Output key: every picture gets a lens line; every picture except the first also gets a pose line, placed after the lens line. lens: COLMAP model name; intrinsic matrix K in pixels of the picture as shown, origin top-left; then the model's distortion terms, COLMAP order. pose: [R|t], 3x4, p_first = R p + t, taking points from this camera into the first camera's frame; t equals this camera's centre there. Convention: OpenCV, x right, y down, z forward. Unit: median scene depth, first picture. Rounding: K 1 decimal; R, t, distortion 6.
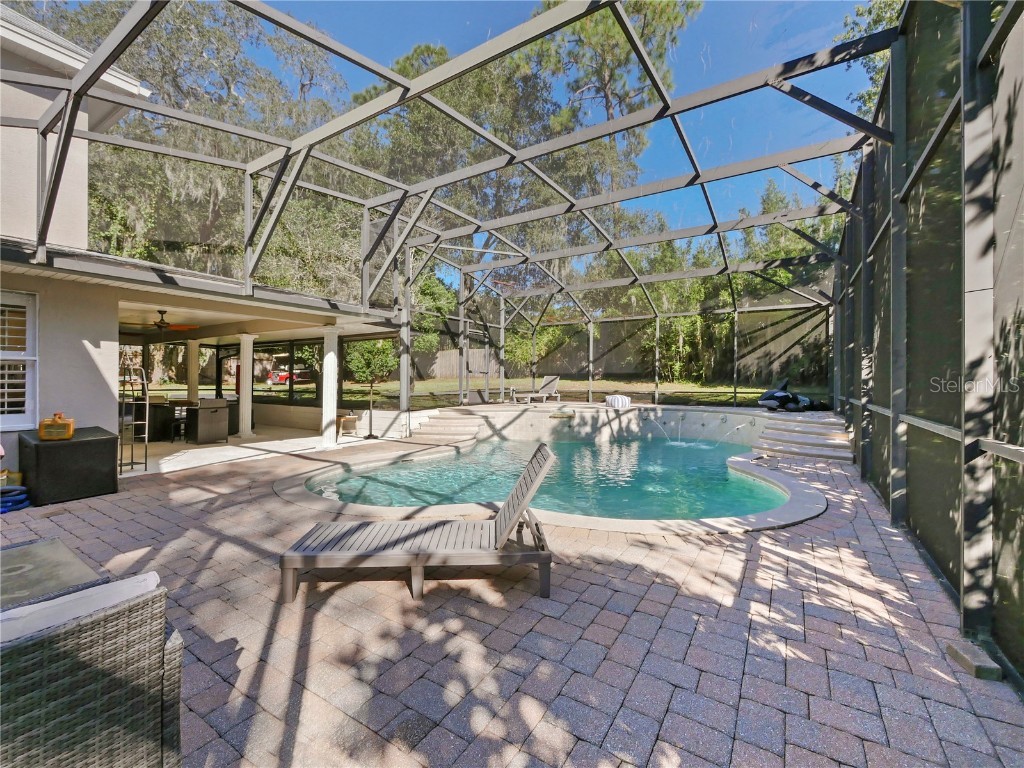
lens RADIAL K [[452.9, 0, 504.6], [0, 452.9, 386.8], [0, 0, 1]] dist [-0.002678, -0.000556]
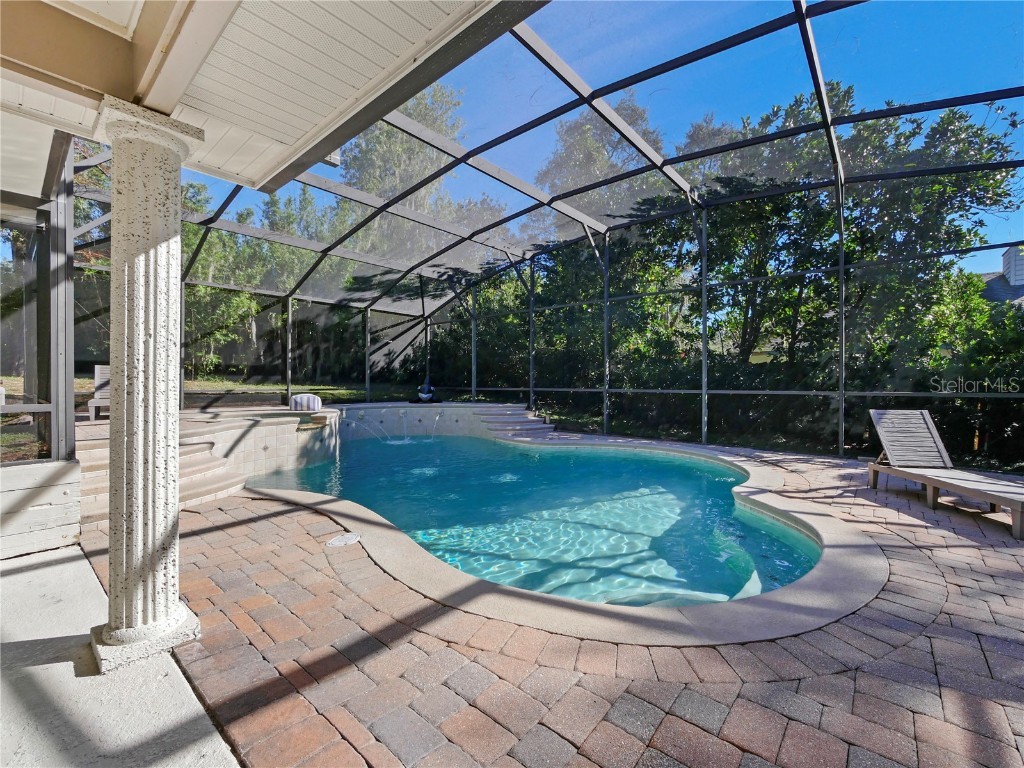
lens RADIAL K [[452.9, 0, 511.2], [0, 452.9, 381.9], [0, 0, 1]] dist [-0.002678, -0.000556]
pose [[0.119340, 0.000394, 0.992853, -0.477416], [0.014700, 0.999890, -0.002163, 0.005244], [-0.992745, 0.014853, 0.119321, 0.612417]]
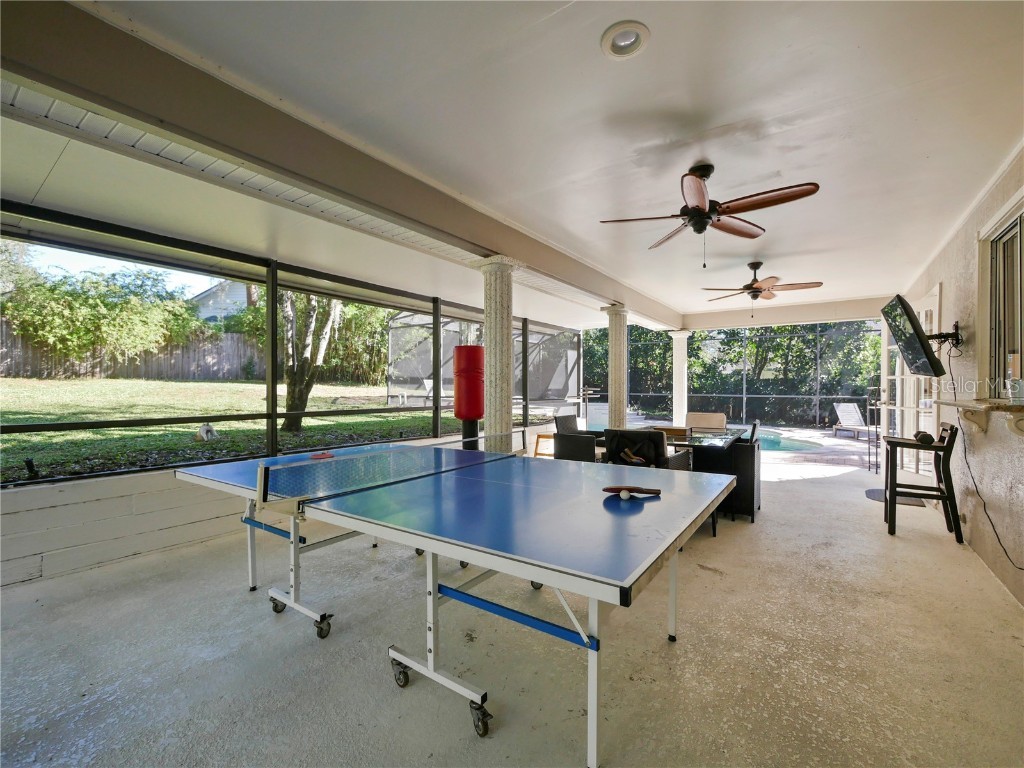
lens RADIAL K [[452.9, 0, 518.3], [0, 452.9, 381.8], [0, 0, 1]] dist [-0.002678, -0.000556]
pose [[0.033383, 0.009151, 0.999401, -1.060407], [0.010760, 0.999897, -0.009515, -0.011286], [-0.999385, 0.011071, 0.033281, 1.006572]]
